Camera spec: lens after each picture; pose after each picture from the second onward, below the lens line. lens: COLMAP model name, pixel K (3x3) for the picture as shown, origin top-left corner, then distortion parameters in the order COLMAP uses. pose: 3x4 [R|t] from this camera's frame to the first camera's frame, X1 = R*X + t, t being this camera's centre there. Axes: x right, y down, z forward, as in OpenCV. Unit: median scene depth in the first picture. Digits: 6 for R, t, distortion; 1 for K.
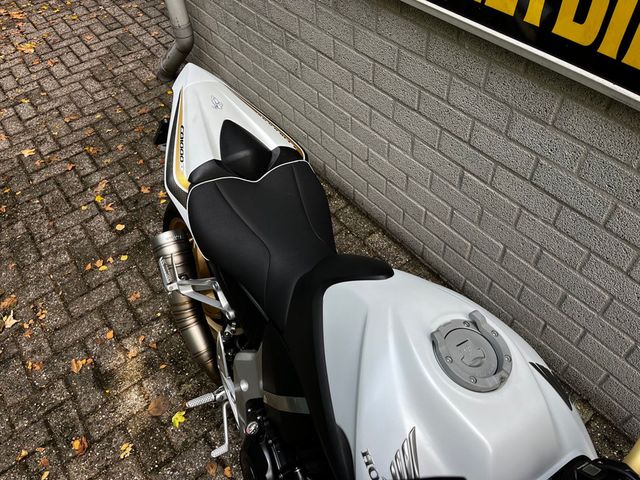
lens RADIAL K [[487.8, 0, 318.1], [0, 487.8, 242.8], [0, 0, 1]] dist [0.050410, -0.074420]
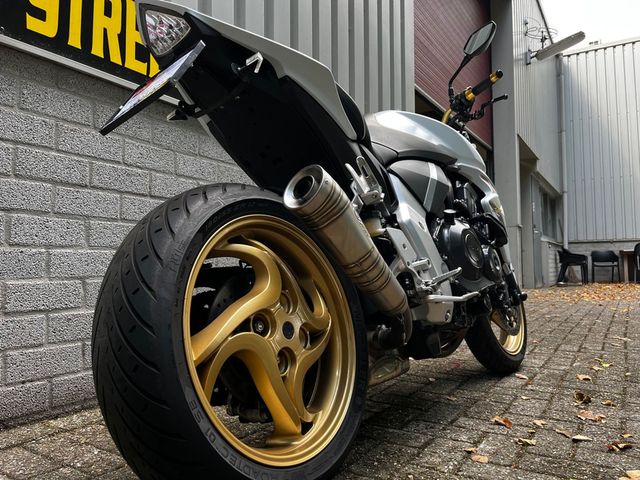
lens RADIAL K [[487.8, 0, 319.7], [0, 487.8, 237.9], [0, 0, 1]] dist [0.050410, -0.074420]
pose [[-0.382759, 0.102005, 0.918200, -0.847207], [0.703483, 0.676417, 0.218108, -0.101483], [-0.598838, 0.729421, -0.330663, 1.162679]]
